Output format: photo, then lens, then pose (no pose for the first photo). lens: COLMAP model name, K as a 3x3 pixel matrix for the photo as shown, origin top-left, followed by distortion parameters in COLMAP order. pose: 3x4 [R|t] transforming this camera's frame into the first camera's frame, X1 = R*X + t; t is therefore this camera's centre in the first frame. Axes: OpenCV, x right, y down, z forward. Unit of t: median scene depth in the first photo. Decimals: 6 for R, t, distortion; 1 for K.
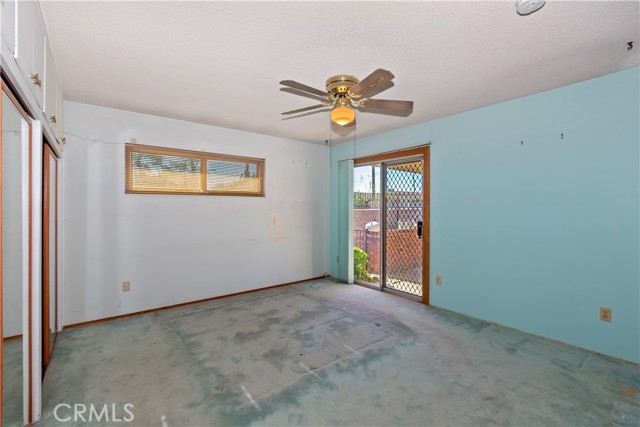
lens RADIAL K [[287.6, 0, 324.5], [0, 287.6, 210.2], [0, 0, 1]] dist [0.002796, -0.000629]
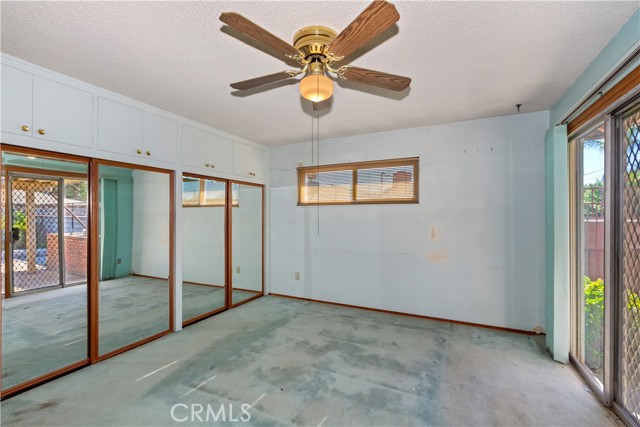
lens RADIAL K [[287.6, 0, 321.2], [0, 287.6, 214.1], [0, 0, 1]] dist [0.002796, -0.000629]
pose [[0.408850, -0.000140, -0.912602, 0.496660], [-0.004153, 0.999989, -0.002014, -0.015669], [0.912592, 0.004614, 0.408845, 0.492008]]
